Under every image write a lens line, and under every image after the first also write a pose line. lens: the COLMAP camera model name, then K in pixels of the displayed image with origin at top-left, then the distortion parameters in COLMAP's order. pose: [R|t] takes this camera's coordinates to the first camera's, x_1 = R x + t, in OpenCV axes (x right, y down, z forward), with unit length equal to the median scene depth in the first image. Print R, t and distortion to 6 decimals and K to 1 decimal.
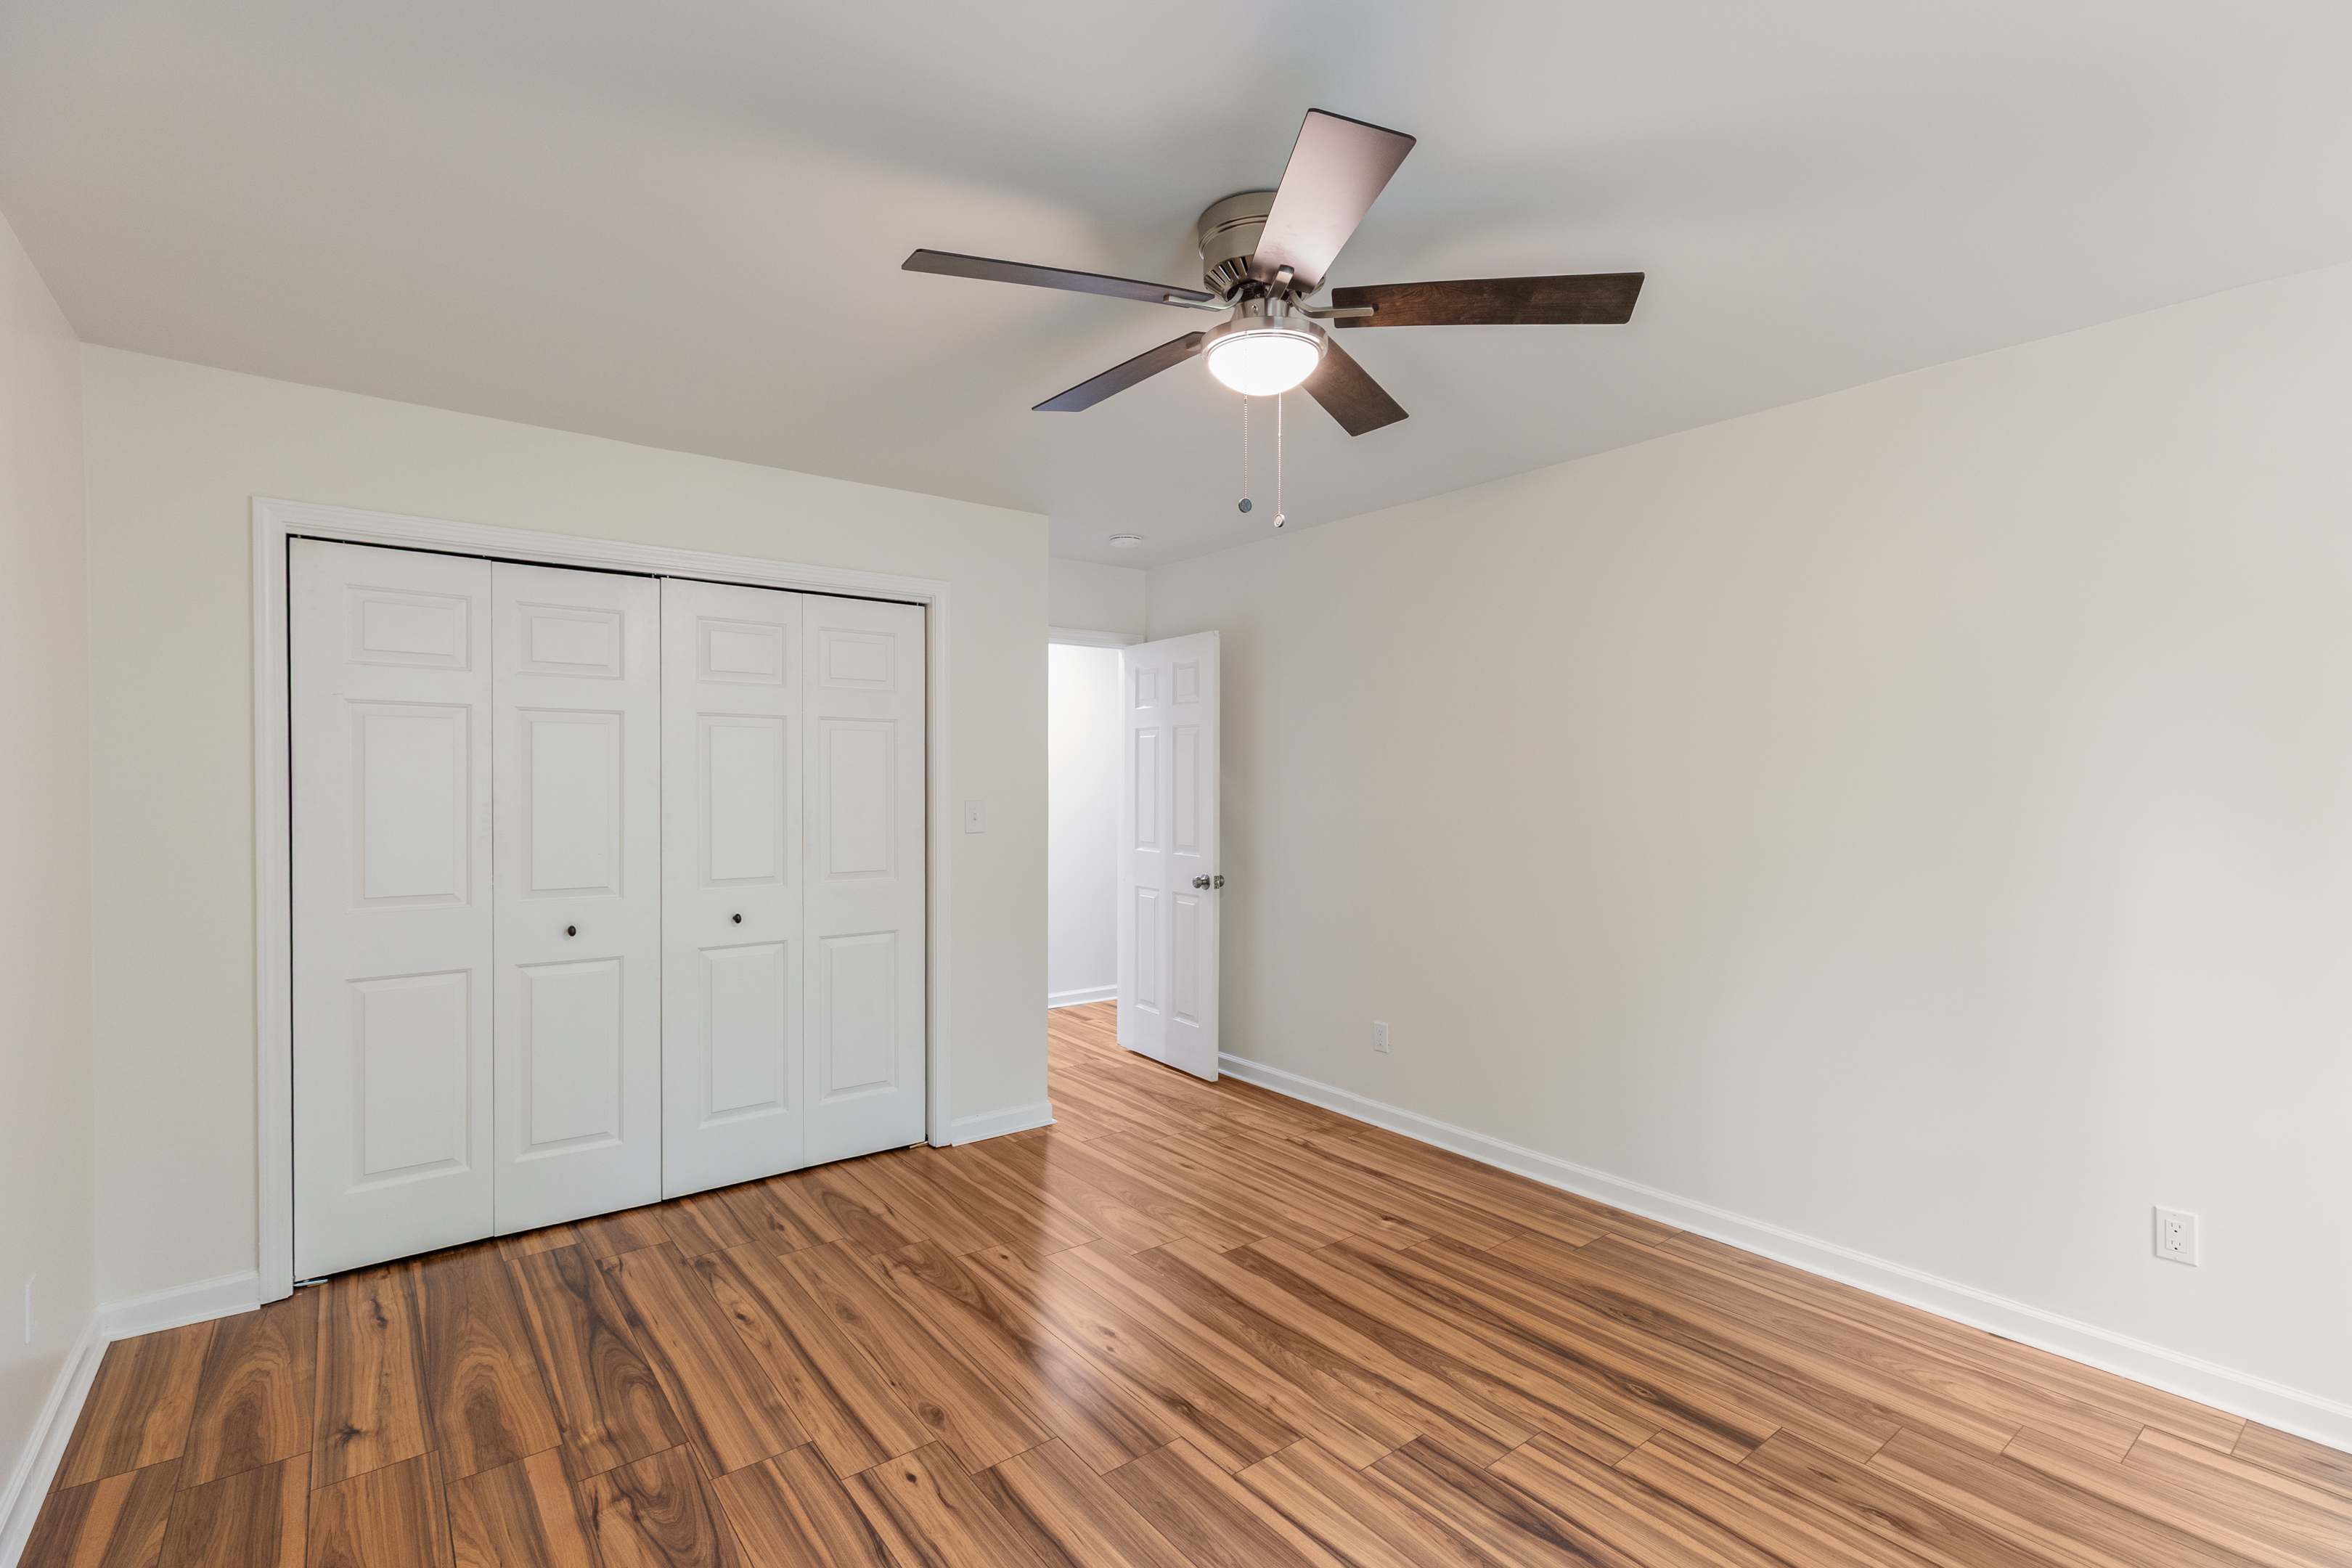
lens RADIAL K [[1070.7, 0, 1196.9], [0, 1070.7, 782.8], [0, 0, 1]] dist [0.006222, 0.000245]
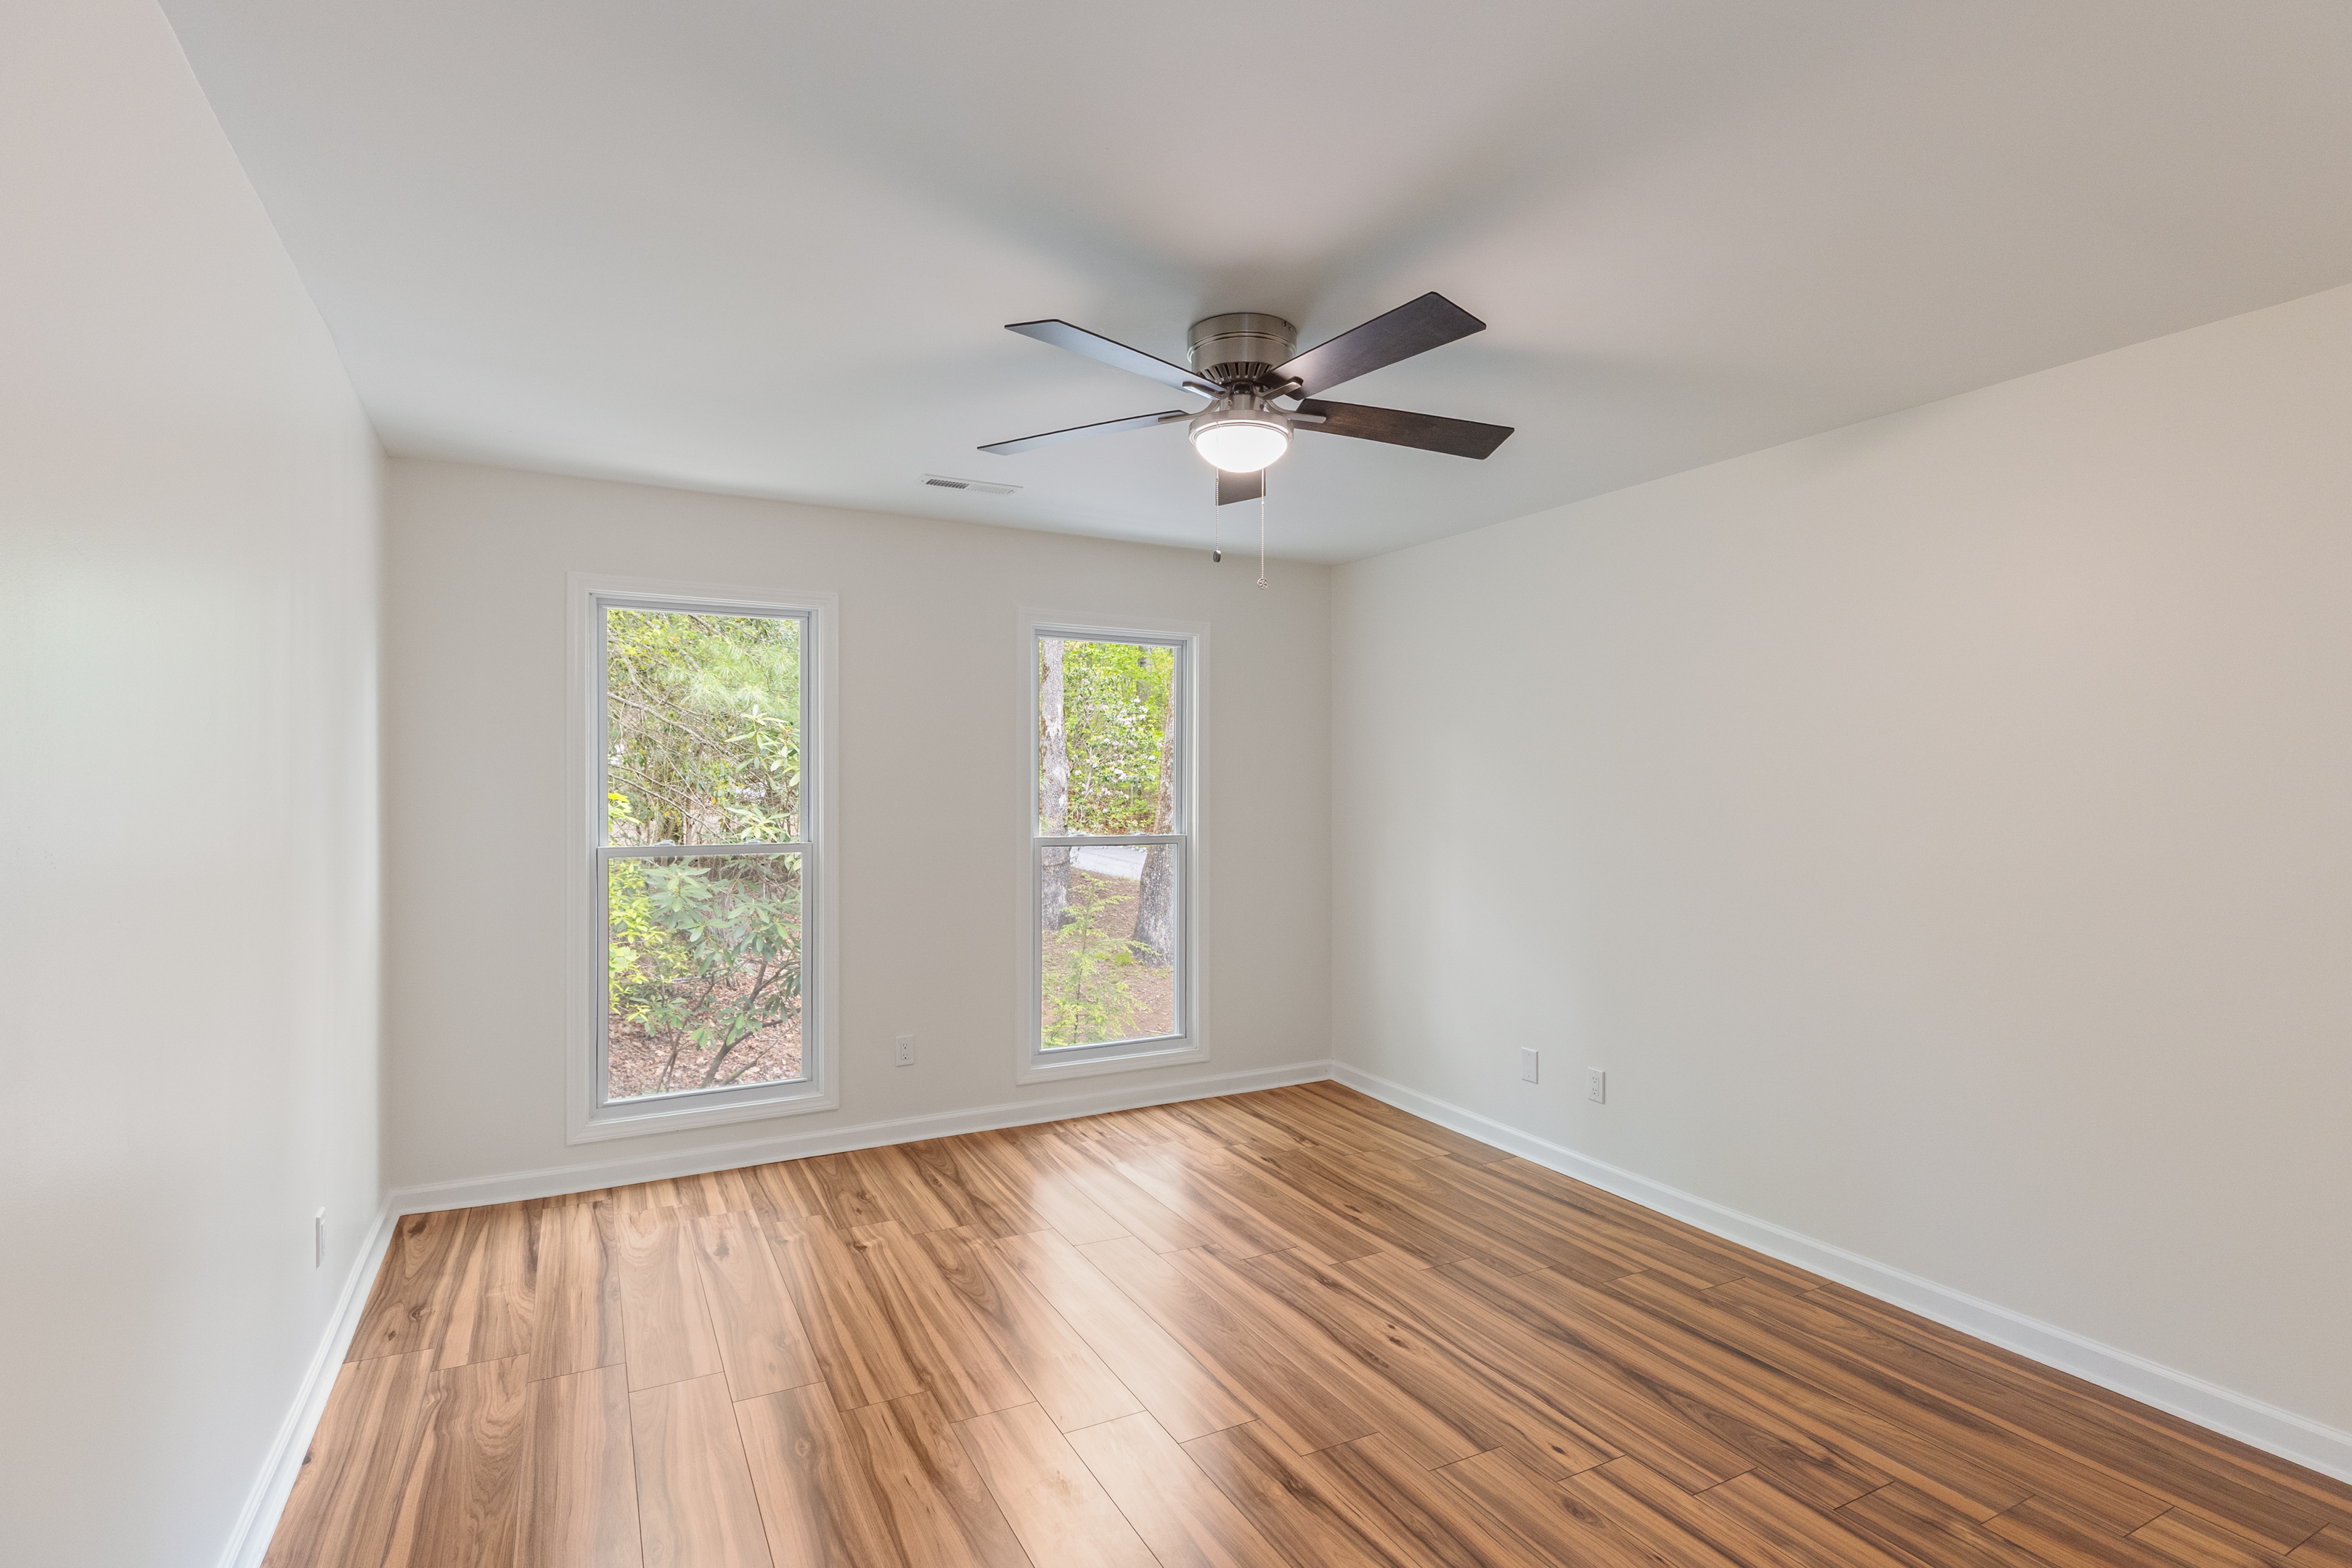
lens RADIAL K [[1070.7, 0, 1196.9], [0, 1070.7, 782.8], [0, 0, 1]] dist [0.006222, 0.000245]
pose [[-0.984958, -0.002330, 0.172779, -0.092331], [-0.002748, 0.999994, -0.002182, -0.011447], [-0.172773, -0.002624, -0.984958, 2.058343]]
